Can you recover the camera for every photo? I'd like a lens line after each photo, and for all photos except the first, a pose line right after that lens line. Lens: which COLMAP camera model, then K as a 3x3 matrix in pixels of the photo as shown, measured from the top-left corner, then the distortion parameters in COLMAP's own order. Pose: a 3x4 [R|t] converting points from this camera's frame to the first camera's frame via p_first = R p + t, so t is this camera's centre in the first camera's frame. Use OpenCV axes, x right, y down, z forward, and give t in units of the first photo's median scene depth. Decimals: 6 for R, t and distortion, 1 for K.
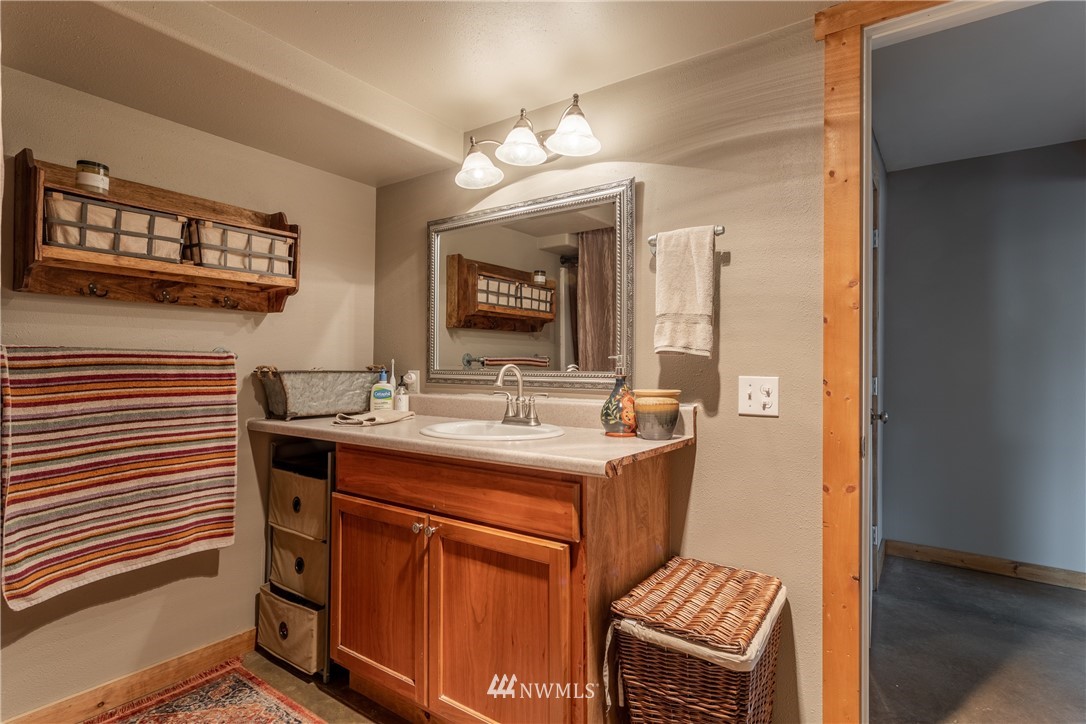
lens RADIAL K [[535.1, 0, 541.8], [0, 535.1, 368.1], [0, 0, 1]] dist [0.002698, 0.000555]
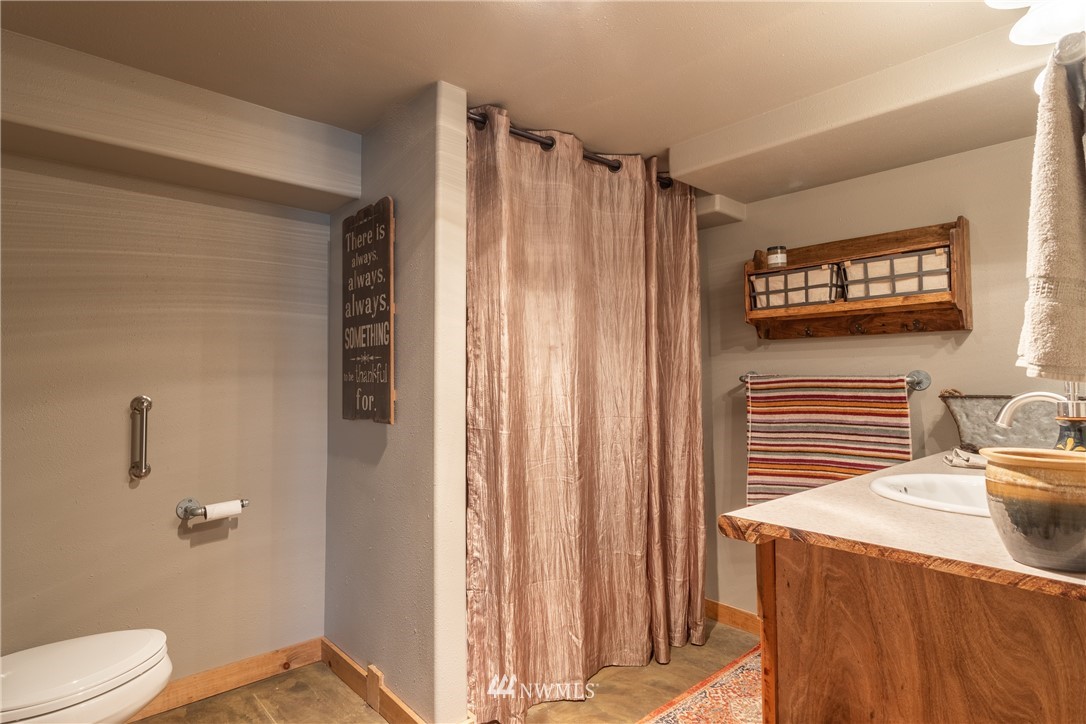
lens RADIAL K [[551.3, 0, 524.7], [0, 551.3, 368.8], [0, 0, 1]] dist [-0.000406, 0.000416]
pose [[-0.211361, -0.027206, -0.977029, 0.656945], [-0.006906, 0.999629, -0.026341, -0.011626], [0.977384, 0.001180, -0.211470, 0.584835]]
